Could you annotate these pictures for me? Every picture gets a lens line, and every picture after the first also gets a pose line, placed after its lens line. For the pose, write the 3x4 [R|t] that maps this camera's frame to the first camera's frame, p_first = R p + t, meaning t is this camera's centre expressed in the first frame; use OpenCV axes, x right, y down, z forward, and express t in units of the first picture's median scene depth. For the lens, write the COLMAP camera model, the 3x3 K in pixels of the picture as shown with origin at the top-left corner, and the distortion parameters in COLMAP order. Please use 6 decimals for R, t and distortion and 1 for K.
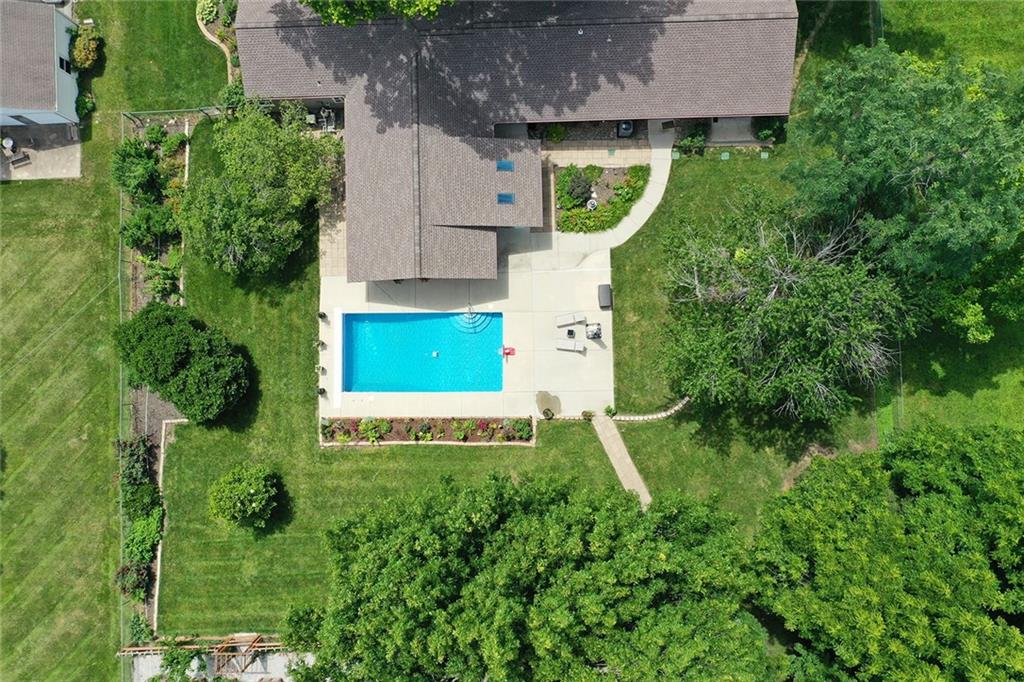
lens RADIAL K [[799.9, 0, 509.8], [0, 799.9, 338.3], [0, 0, 1]] dist [-0.011192, -0.001505]
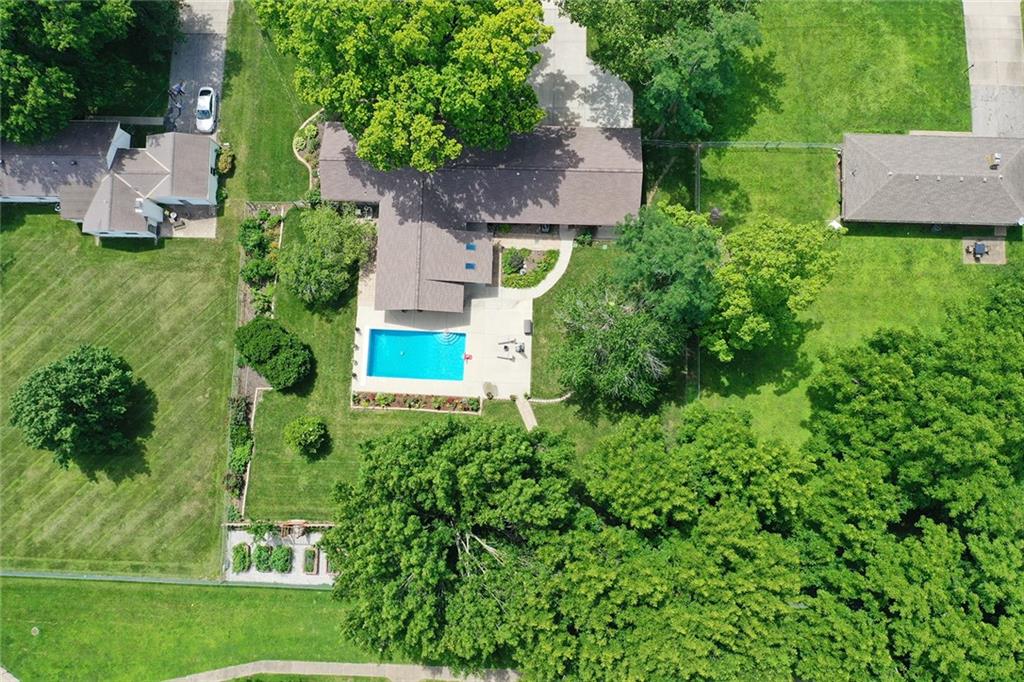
lens RADIAL K [[799.9, 0, 509.8], [0, 799.9, 338.3], [0, 0, 1]] dist [-0.011192, -0.001505]
pose [[0.998522, 0.054309, -0.002077, 0.085600], [-0.054340, 0.996978, -0.055508, 0.065057], [-0.000944, 0.055539, 0.998456, -0.656890]]
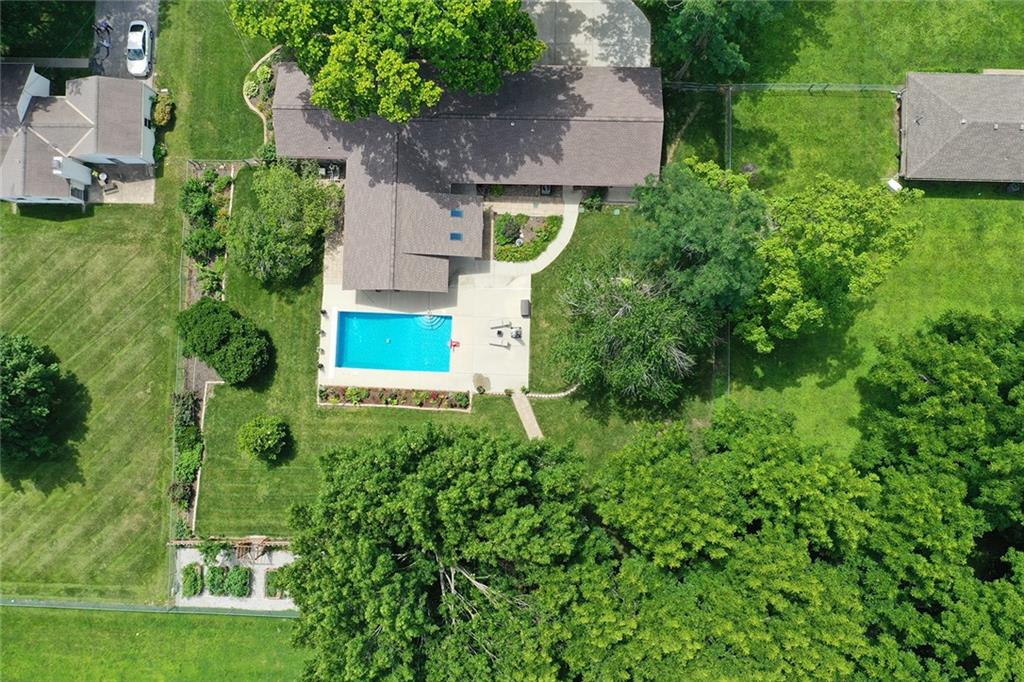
lens RADIAL K [[799.9, 0, 509.8], [0, 799.9, 338.3], [0, 0, 1]] dist [-0.011192, -0.001505]
pose [[0.998814, 0.048673, 0.000767, 0.092463], [-0.048675, 0.998812, 0.002352, -0.001695], [-0.000652, -0.002386, 0.999997, -0.400925]]
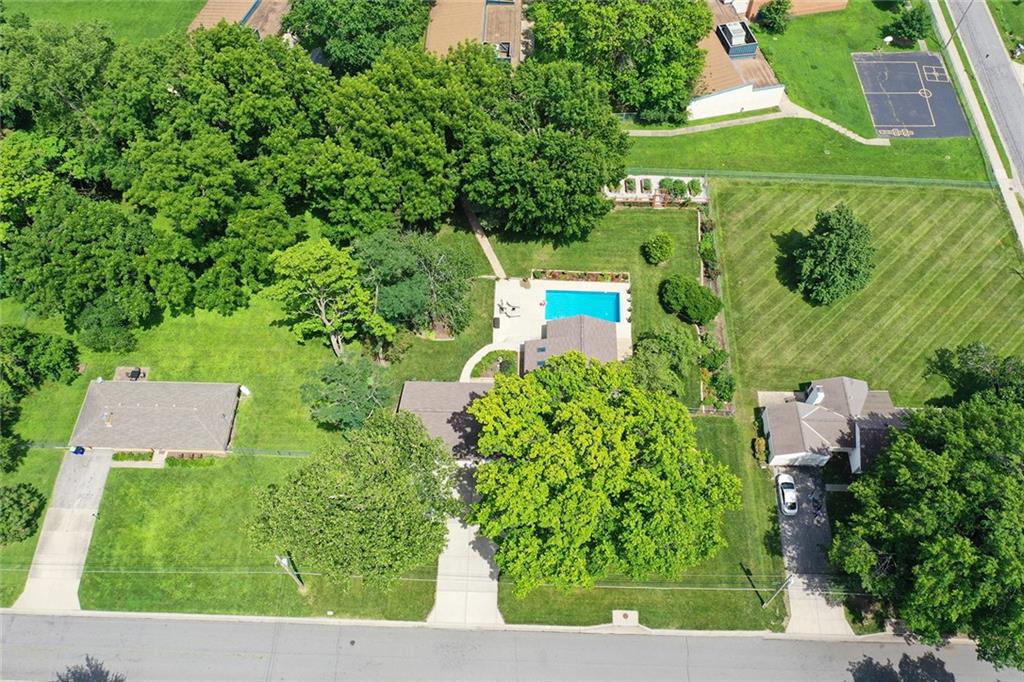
lens RADIAL K [[799.9, 0, 509.8], [0, 799.9, 338.3], [0, 0, 1]] dist [-0.011192, -0.001505]
pose [[-0.997893, -0.029154, 0.057955, -0.041332], [0.056043, -0.837389, 0.543727, -1.243606], [0.032679, 0.545830, 0.837259, -0.769282]]
